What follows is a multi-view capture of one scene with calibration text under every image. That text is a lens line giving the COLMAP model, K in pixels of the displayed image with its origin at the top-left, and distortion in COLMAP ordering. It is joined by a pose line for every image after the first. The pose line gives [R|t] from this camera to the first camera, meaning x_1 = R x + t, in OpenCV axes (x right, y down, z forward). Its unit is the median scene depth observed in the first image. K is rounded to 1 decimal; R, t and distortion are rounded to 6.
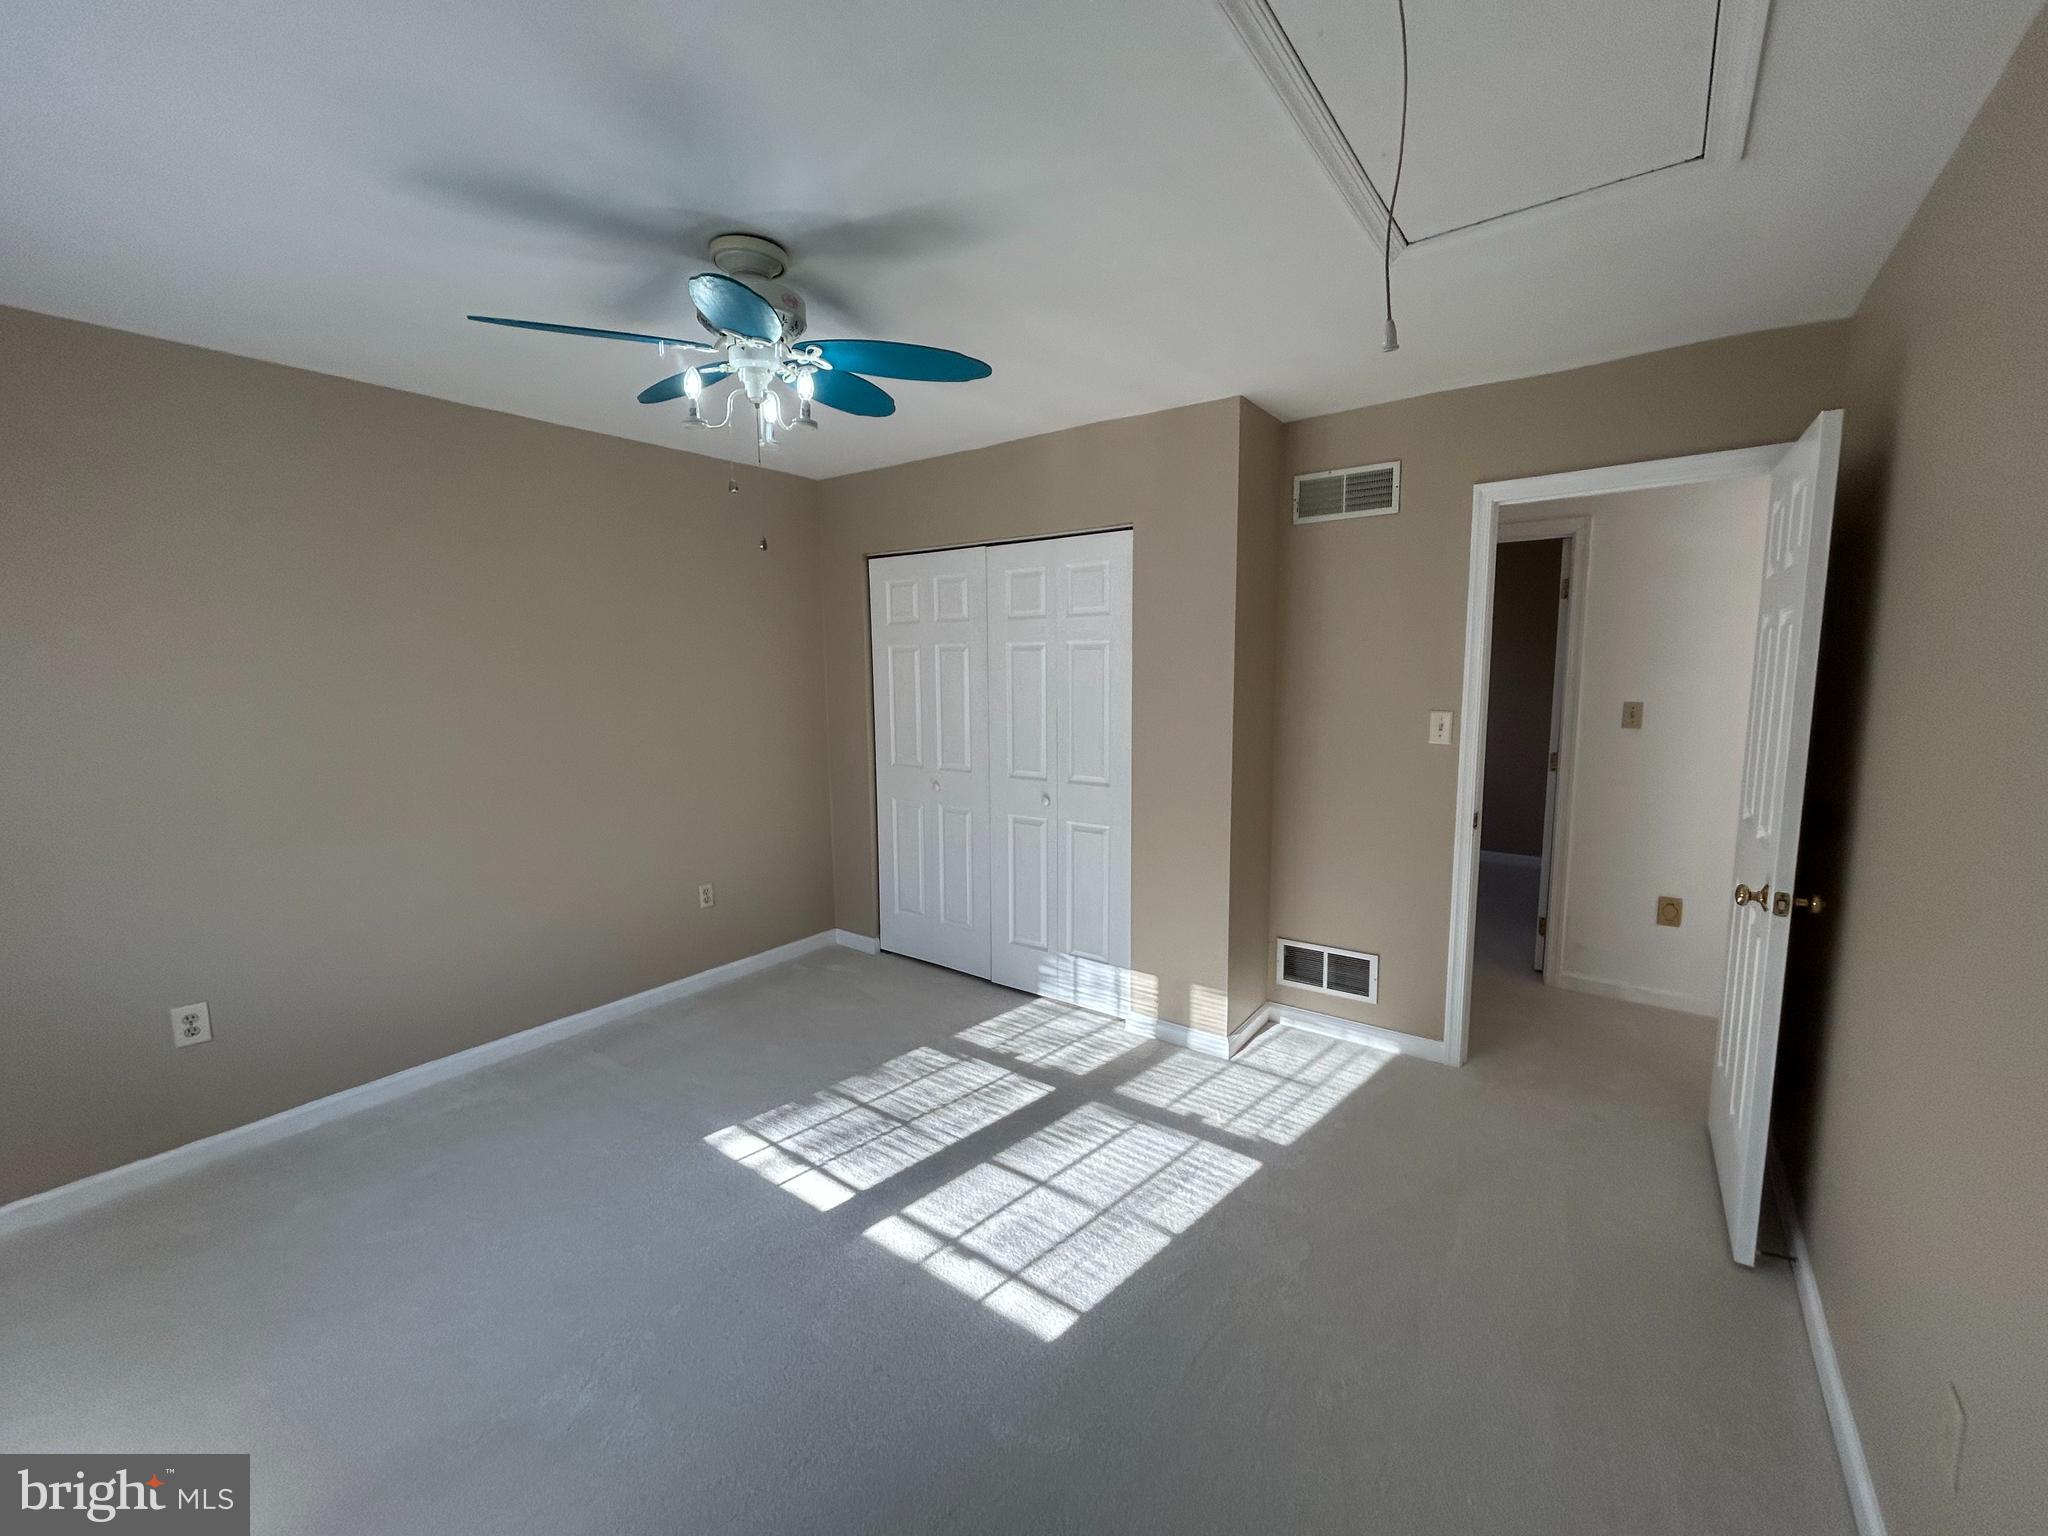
lens RADIAL K [[841.3, 0, 1019.7], [0, 841.3, 757.4], [0, 0, 1]] dist [-0.000864, -0.000106]
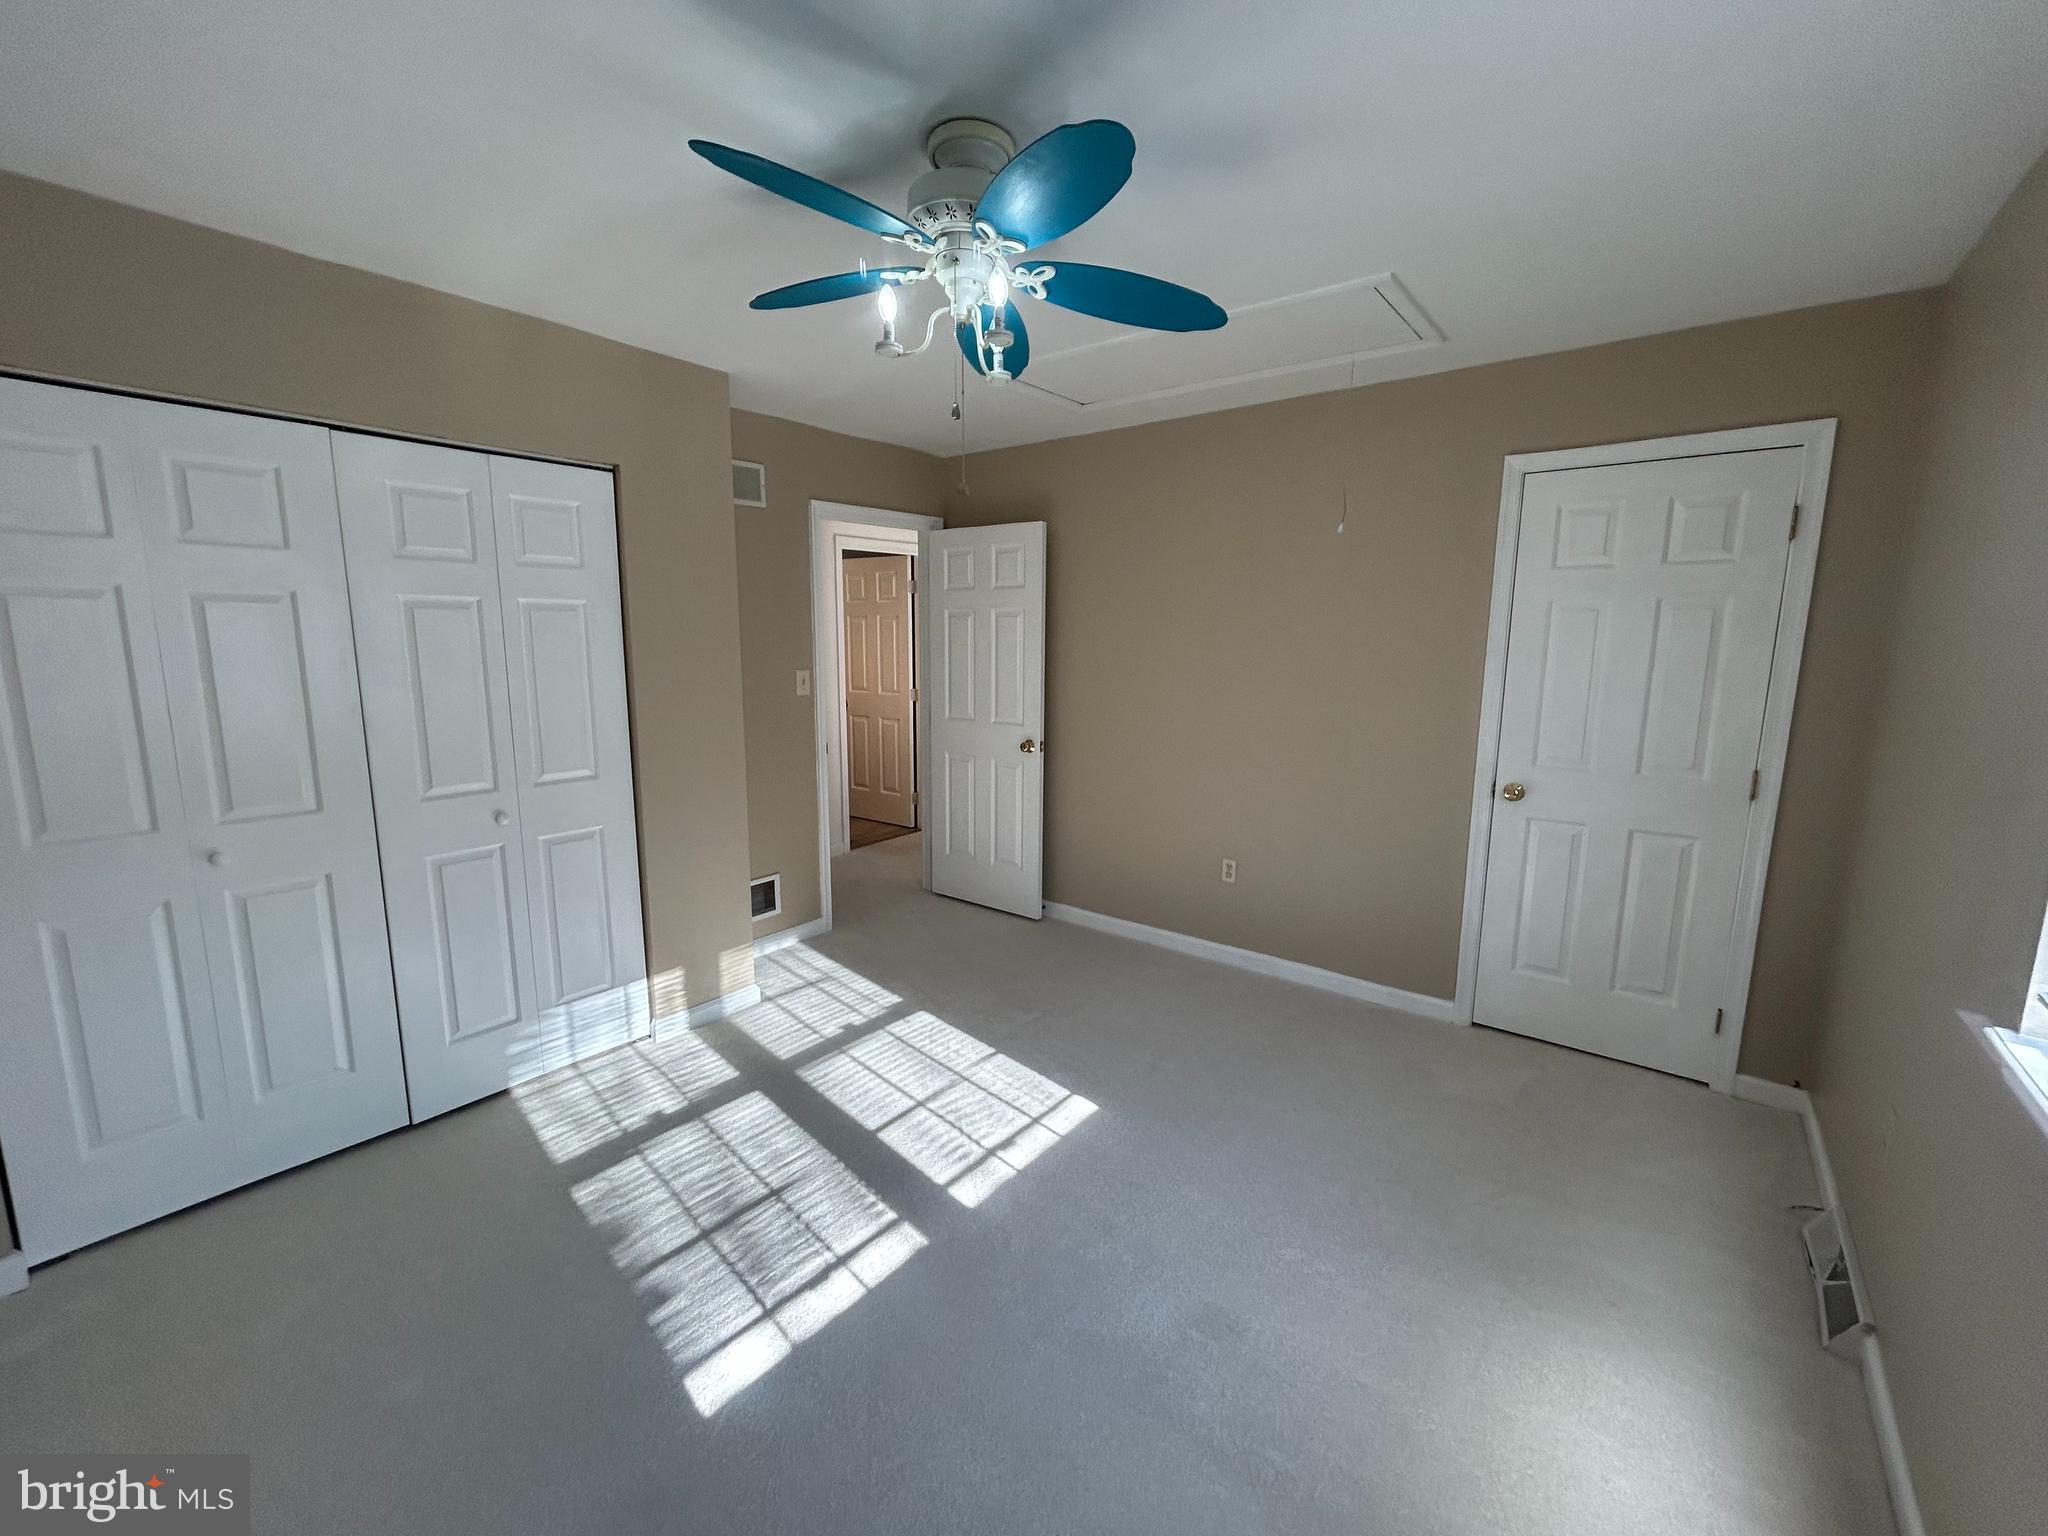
lens RADIAL K [[841.3, 0, 1019.7], [0, 841.3, 757.4], [0, 0, 1]] dist [-0.000864, -0.000106]
pose [[0.025908, -0.138546, 0.990017, -0.801412], [0.108877, 0.984849, 0.134973, -0.059672], [-0.993718, 0.104293, 0.040600, 0.626312]]
